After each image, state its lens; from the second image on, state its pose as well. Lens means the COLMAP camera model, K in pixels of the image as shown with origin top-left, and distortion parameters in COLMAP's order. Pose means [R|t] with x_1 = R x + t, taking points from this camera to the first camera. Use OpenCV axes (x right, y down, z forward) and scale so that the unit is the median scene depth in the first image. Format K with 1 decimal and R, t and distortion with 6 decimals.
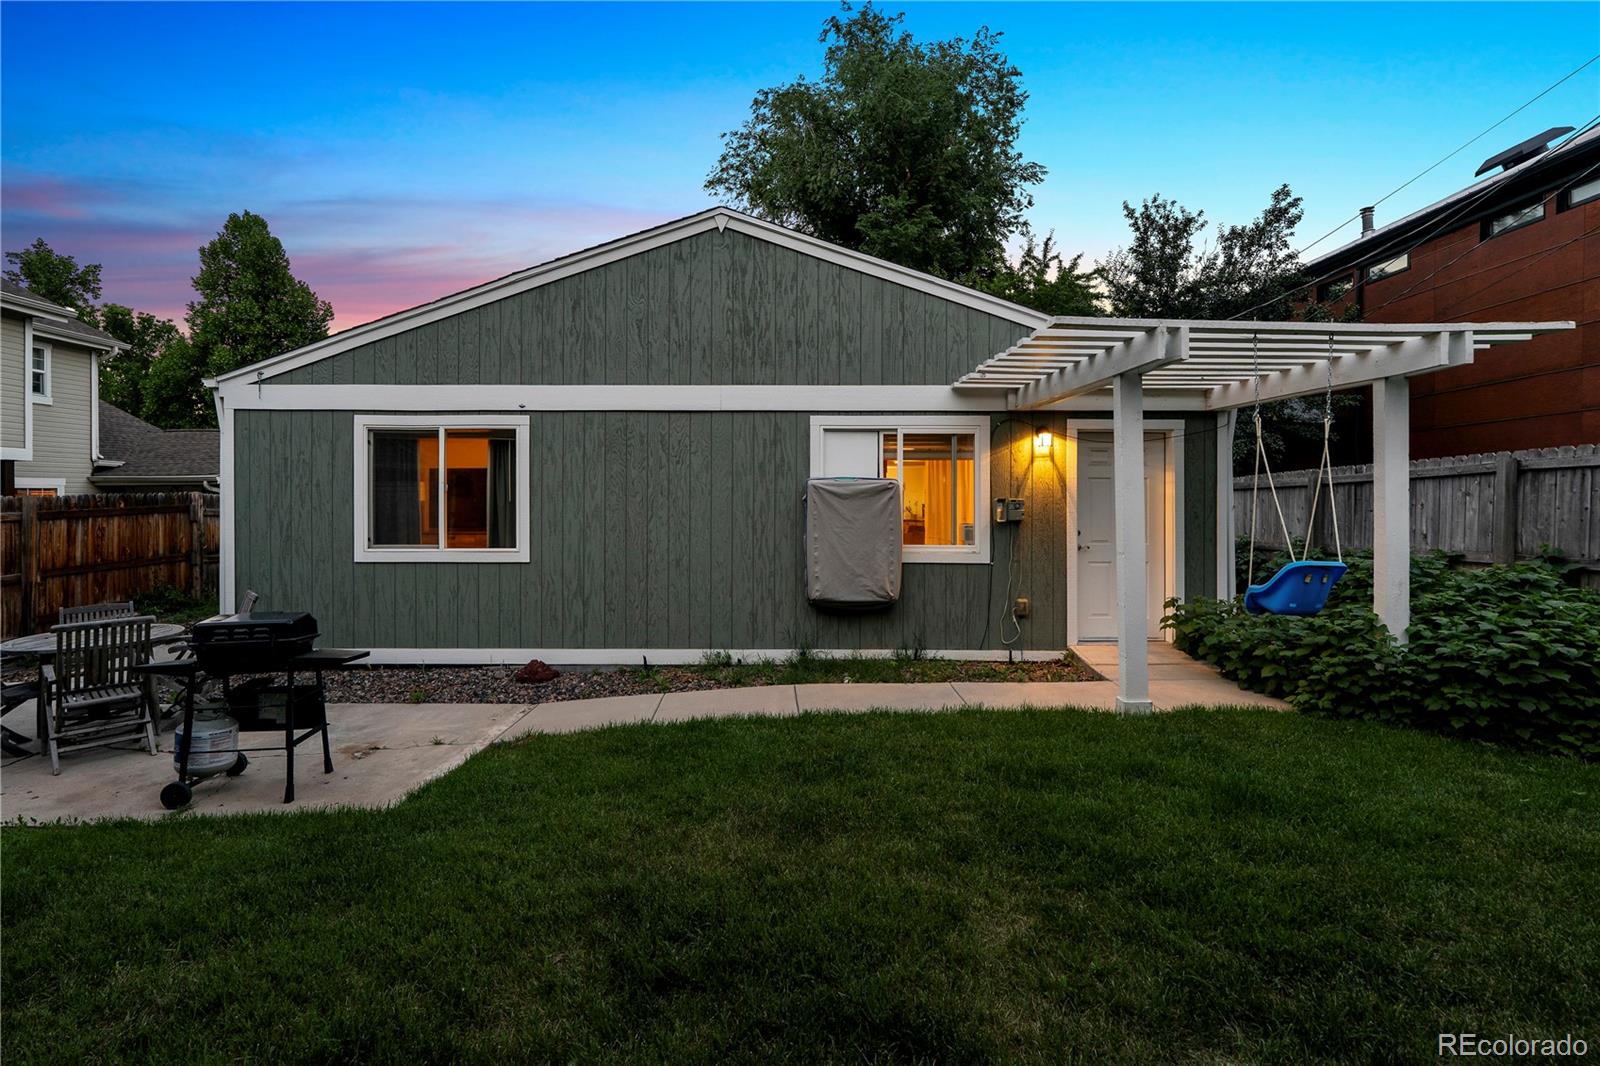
lens RADIAL K [[762.1, 0, 798.9], [0, 762.1, 514.7], [0, 0, 1]] dist [-0.014095, -0.002124]
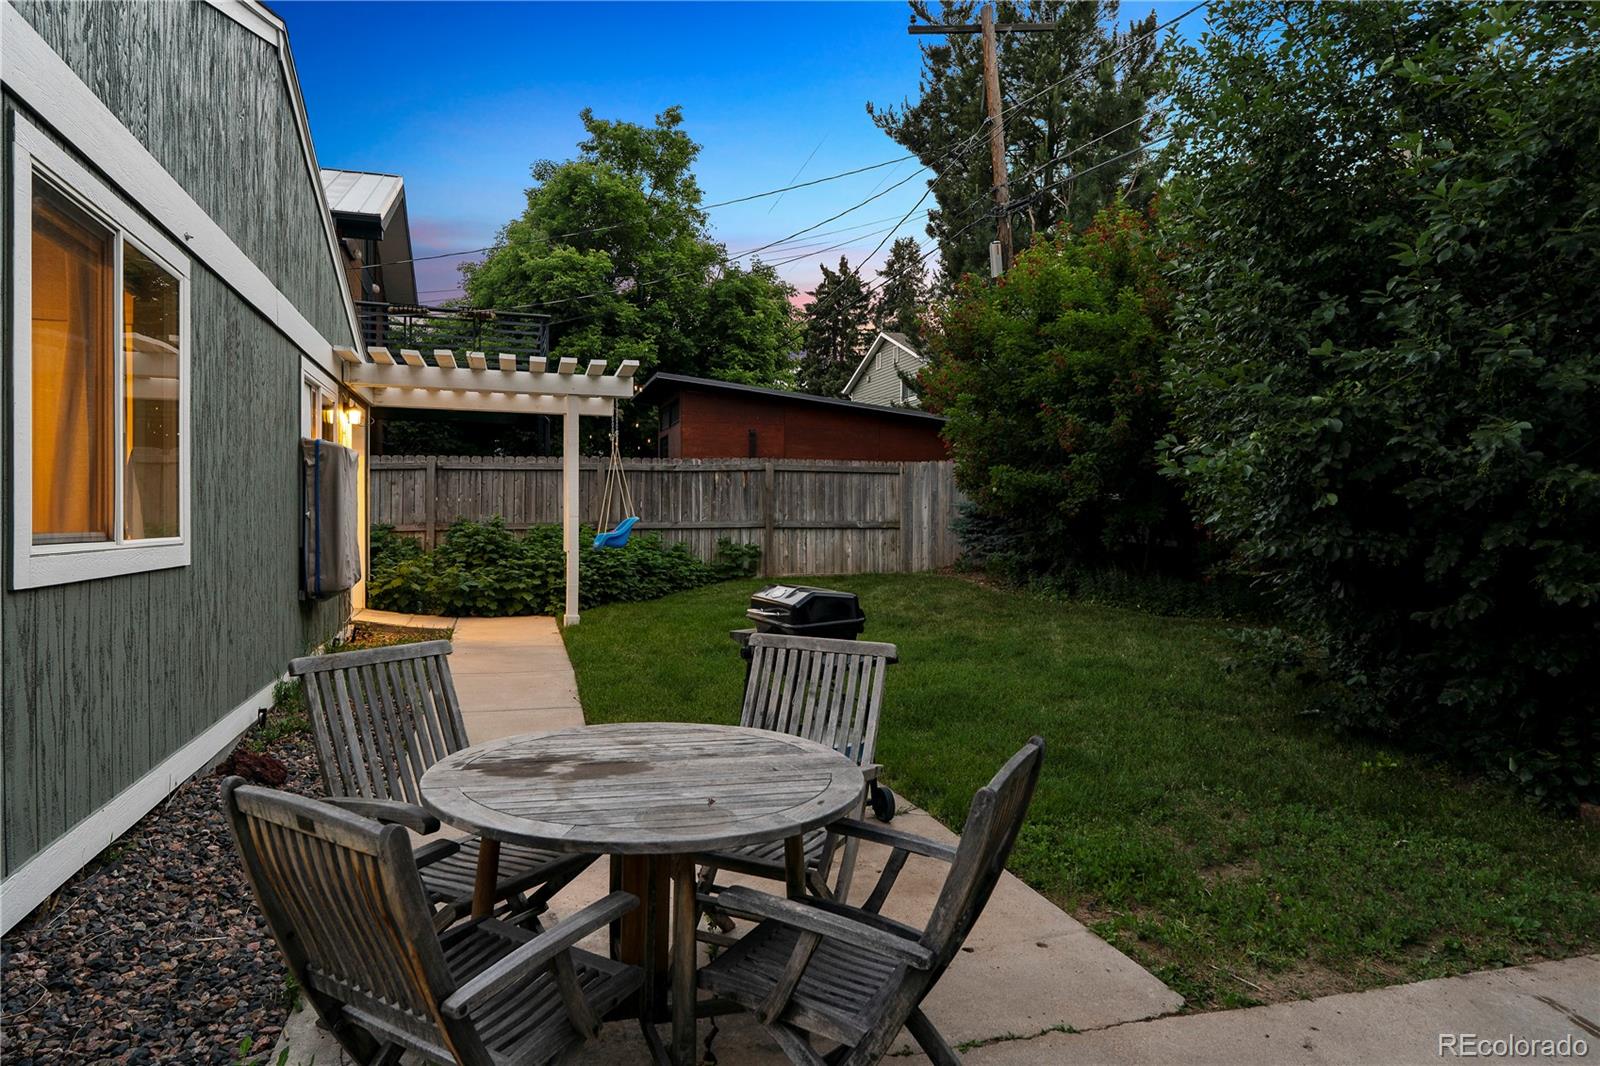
lens RADIAL K [[940.7, 0, 793.8], [0, 940.7, 530.6], [0, 0, 1]] dist [0.001097, 0.001394]
pose [[-0.293678, -0.017097, 0.955751, -1.034308], [0.010989, 0.999714, 0.021260, 0.031846], [-0.955841, 0.016746, -0.293406, 0.809218]]
